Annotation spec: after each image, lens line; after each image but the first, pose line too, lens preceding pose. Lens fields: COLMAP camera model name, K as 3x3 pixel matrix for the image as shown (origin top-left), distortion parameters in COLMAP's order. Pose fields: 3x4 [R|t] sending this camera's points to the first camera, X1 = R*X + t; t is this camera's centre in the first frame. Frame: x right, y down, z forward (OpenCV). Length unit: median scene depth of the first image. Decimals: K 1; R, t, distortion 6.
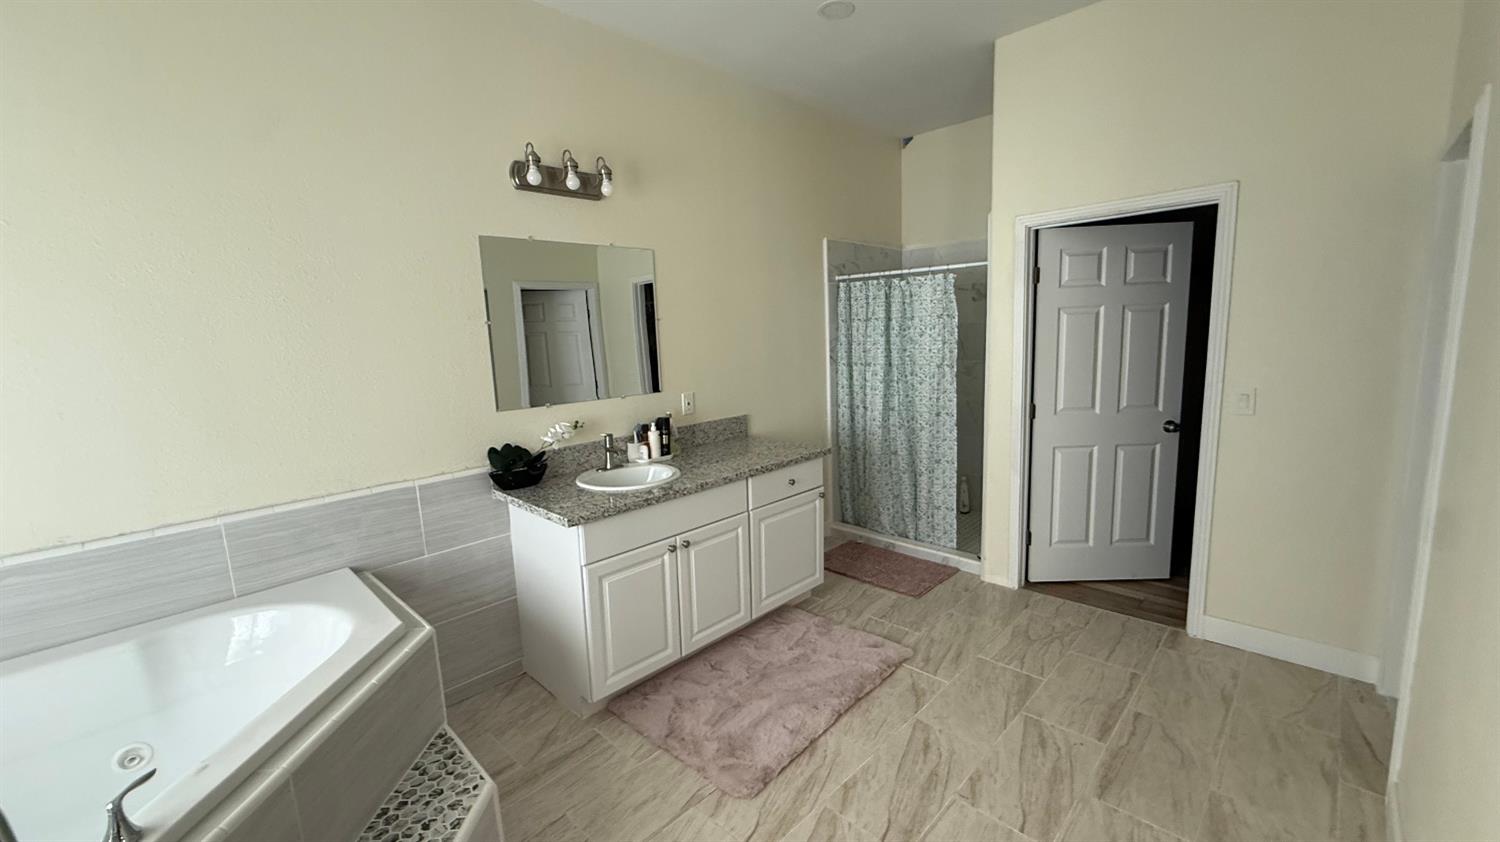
lens RADIAL K [[601.6, 0, 744.9], [0, 601.6, 420.9], [0, 0, 1]] dist [-0.001277, 0.000904]
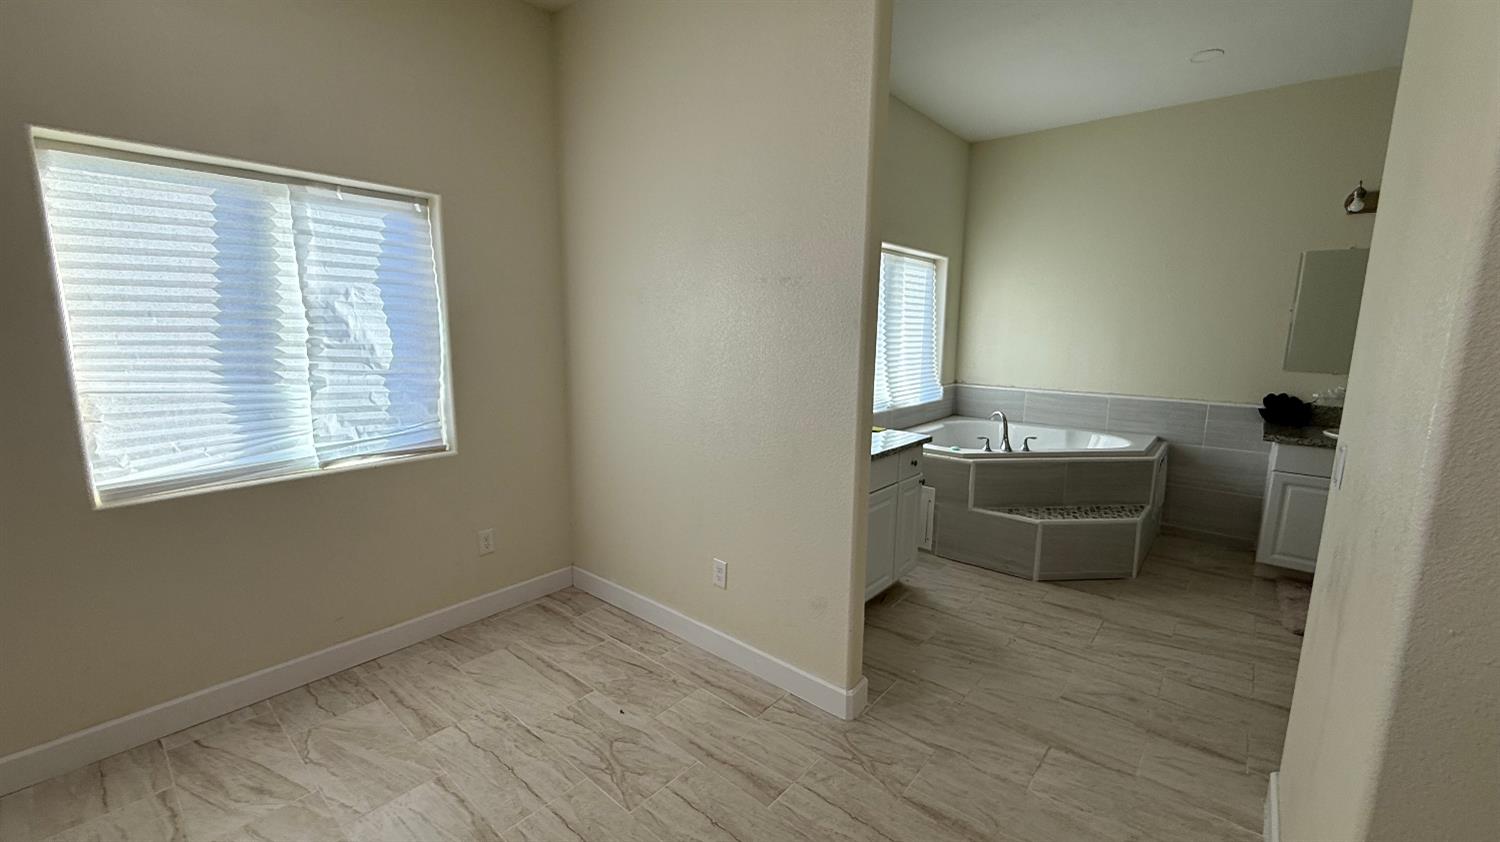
lens RADIAL K [[601.6, 0, 747.8], [0, 601.6, 421.7], [0, 0, 1]] dist [-0.001277, 0.000904]
pose [[0.073324, 0.199819, -0.977085, 0.966252], [-0.165299, 0.968607, 0.185680, 0.049524], [0.983514, 0.147896, 0.104052, -0.433630]]
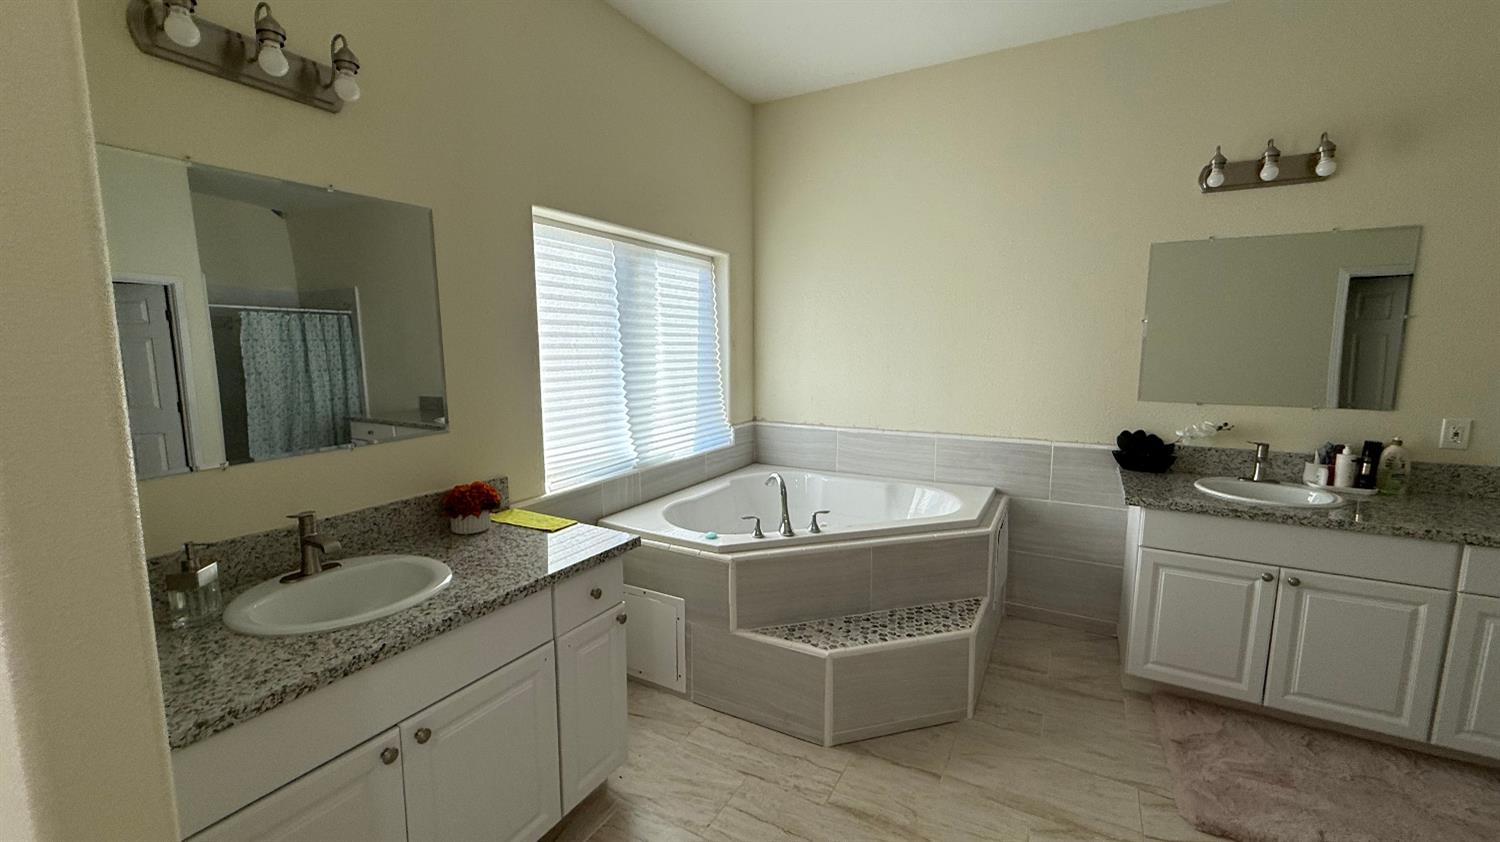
lens RADIAL K [[601.6, 0, 747.9], [0, 601.6, 422.5], [0, 0, 1]] dist [-0.001277, 0.000904]
pose [[0.263653, 0.165386, -0.950334, 0.469856], [-0.155392, 0.979607, 0.127369, -0.004372], [0.952019, 0.114093, 0.283976, -0.006287]]
